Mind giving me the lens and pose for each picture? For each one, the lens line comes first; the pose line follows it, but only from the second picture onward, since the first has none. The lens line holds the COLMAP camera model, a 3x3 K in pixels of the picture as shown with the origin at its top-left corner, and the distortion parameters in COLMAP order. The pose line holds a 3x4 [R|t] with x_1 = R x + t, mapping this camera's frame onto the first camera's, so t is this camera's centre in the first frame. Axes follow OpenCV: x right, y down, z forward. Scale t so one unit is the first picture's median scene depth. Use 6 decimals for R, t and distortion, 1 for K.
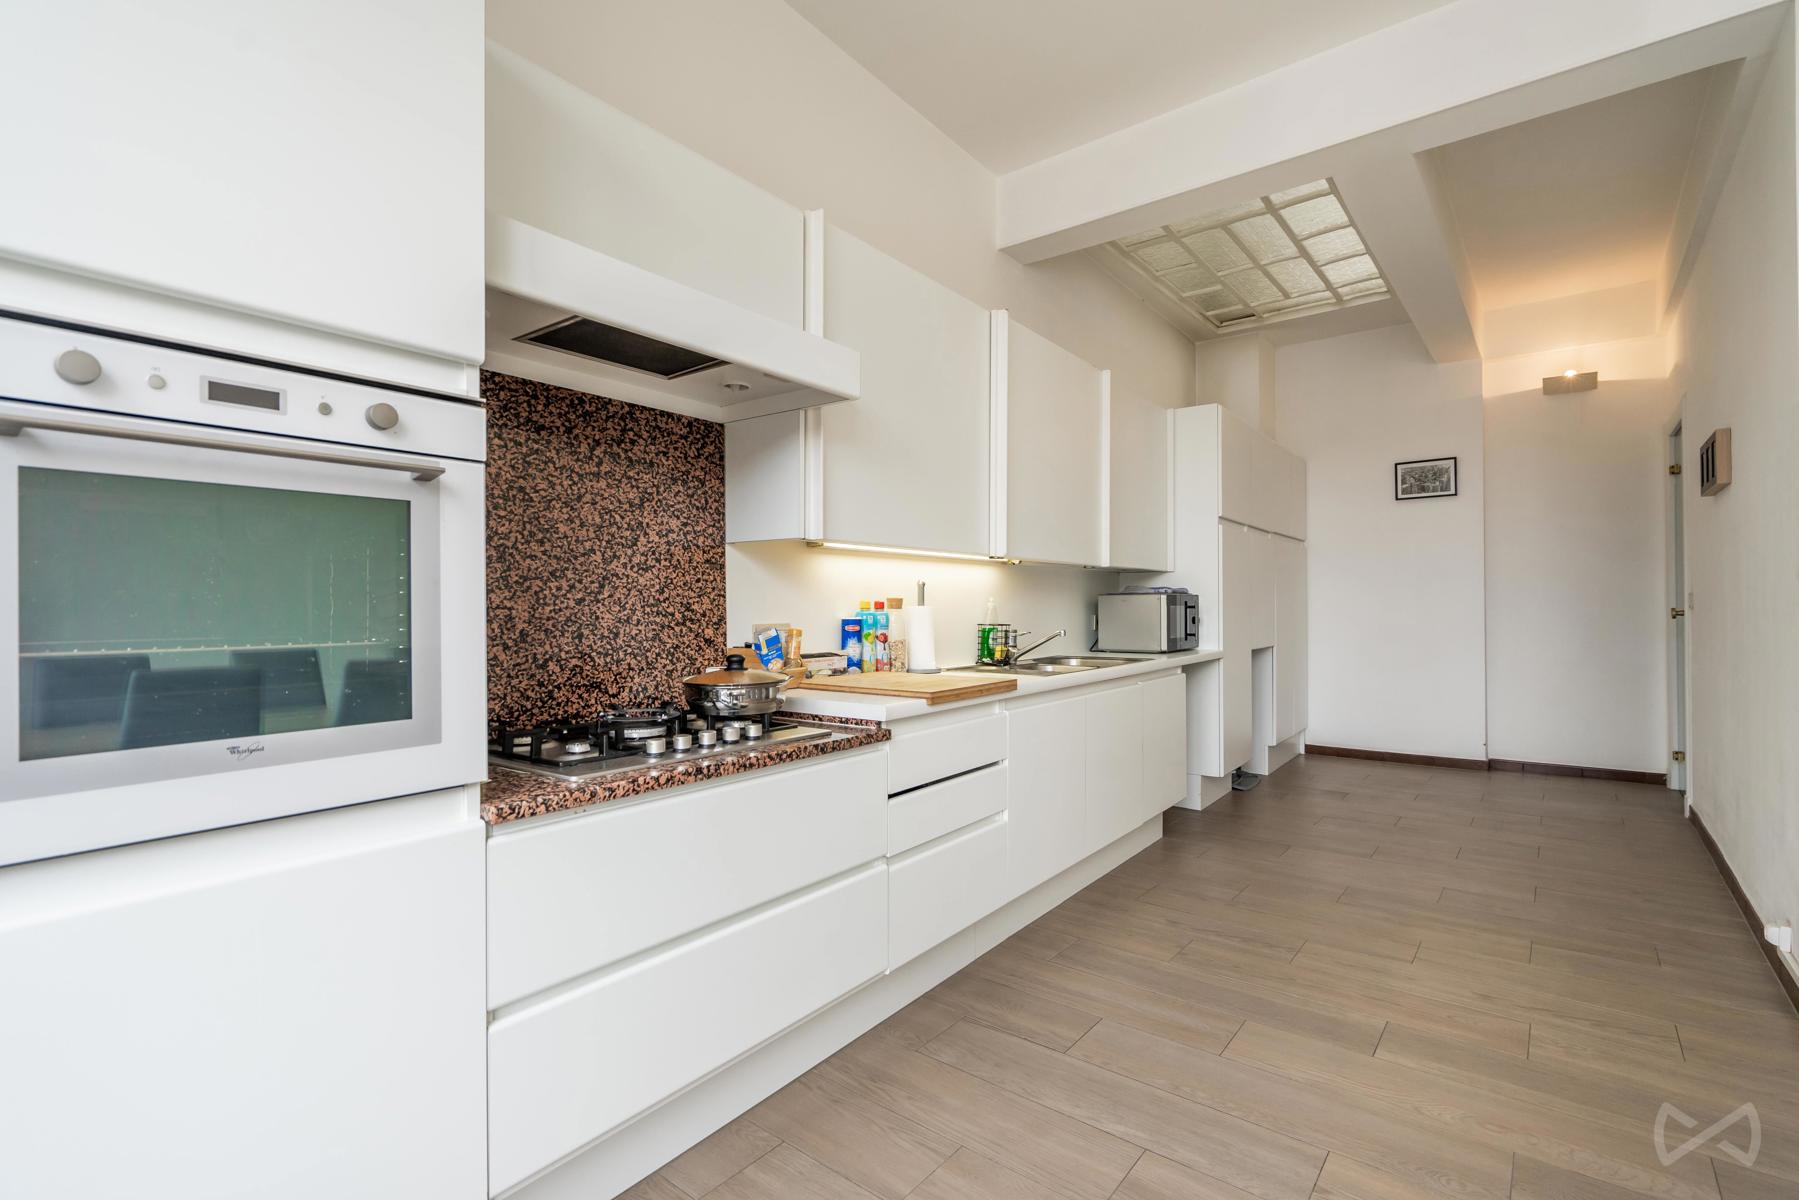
lens RADIAL K [[828.1, 0, 899.5], [0, 828.1, 600.0], [0, 0, 1]] dist [-0.002060, 0.000556]
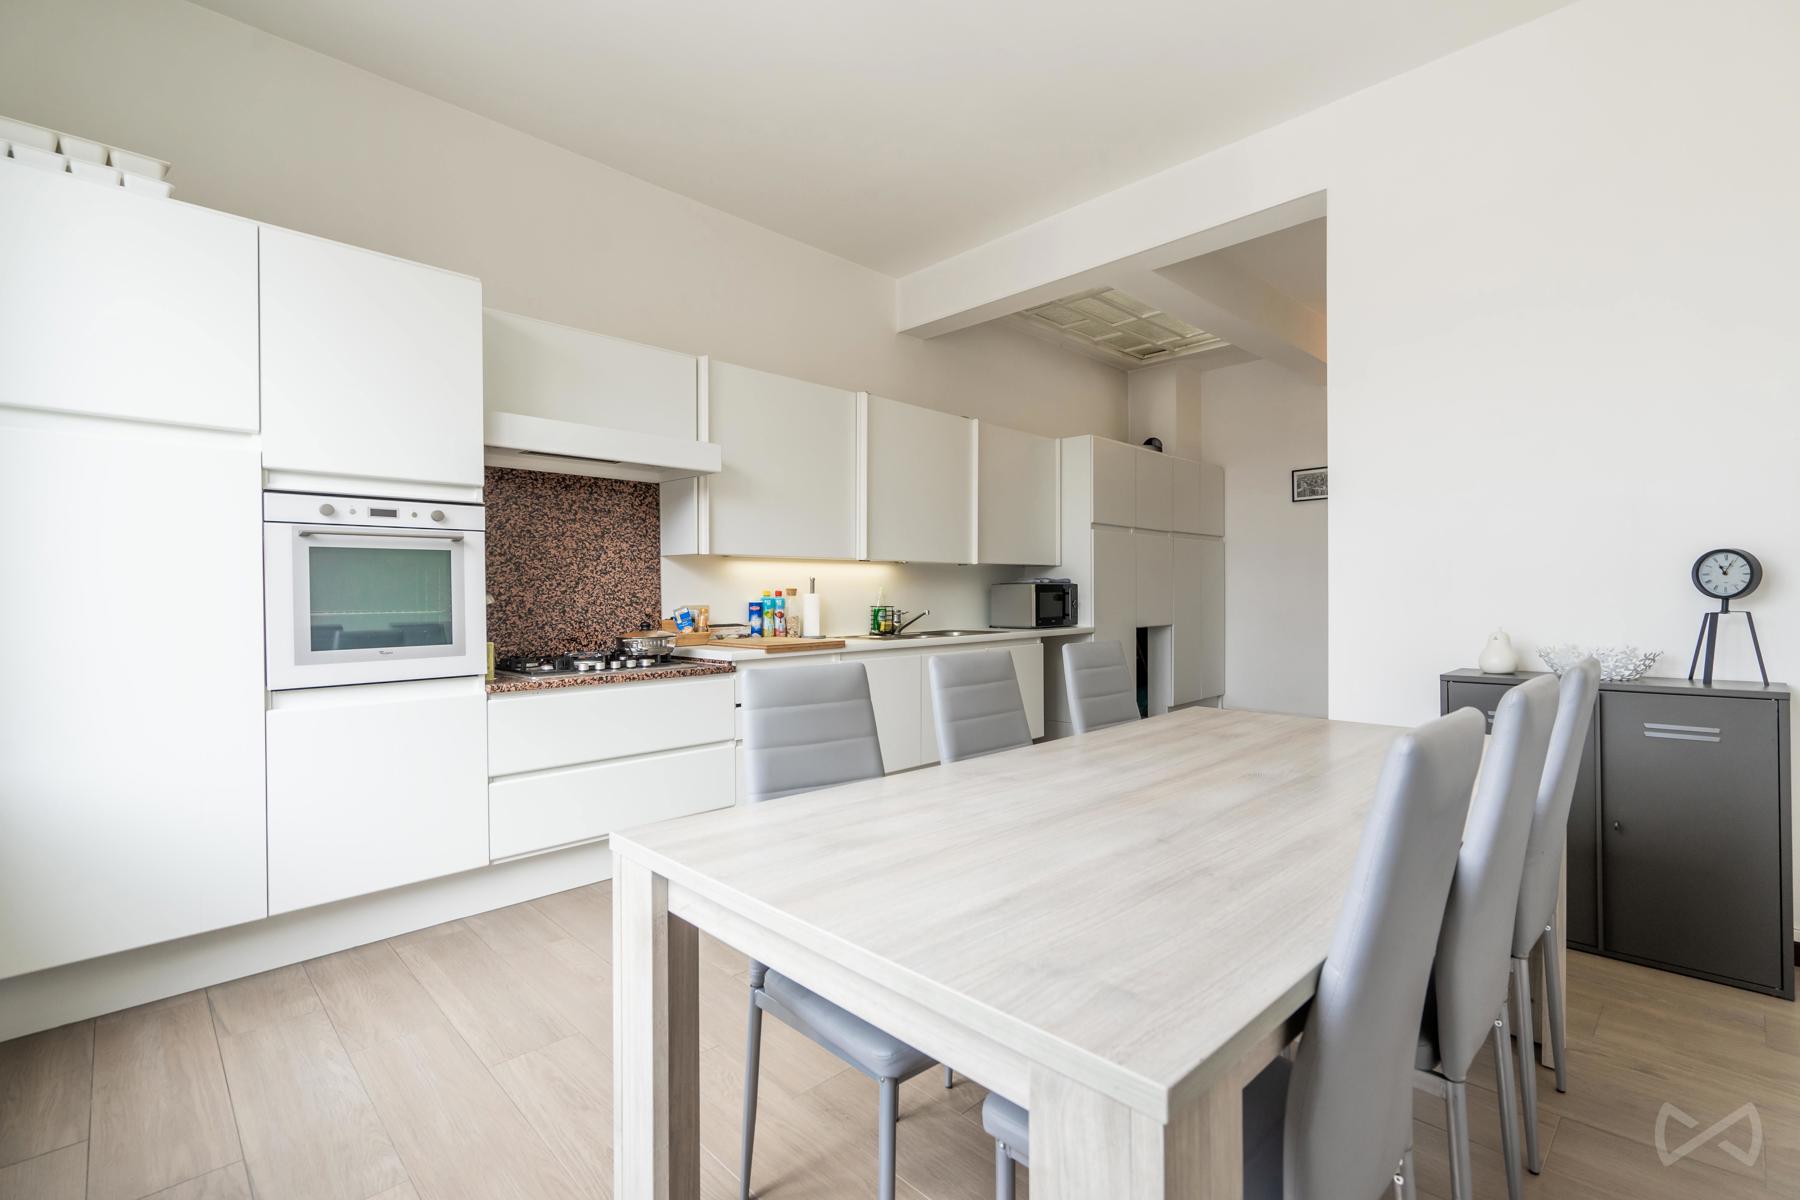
lens RADIAL K [[814.5, 0, 900.0], [0, 814.5, 600.0], [0, 0, 1]] dist [-0.002623, -0.000063]
pose [[0.991844, -0.001412, -0.127448, 0.484932], [0.003670, 0.999840, 0.017484, -0.008278], [0.127403, -0.017809, 0.991691, -0.564847]]
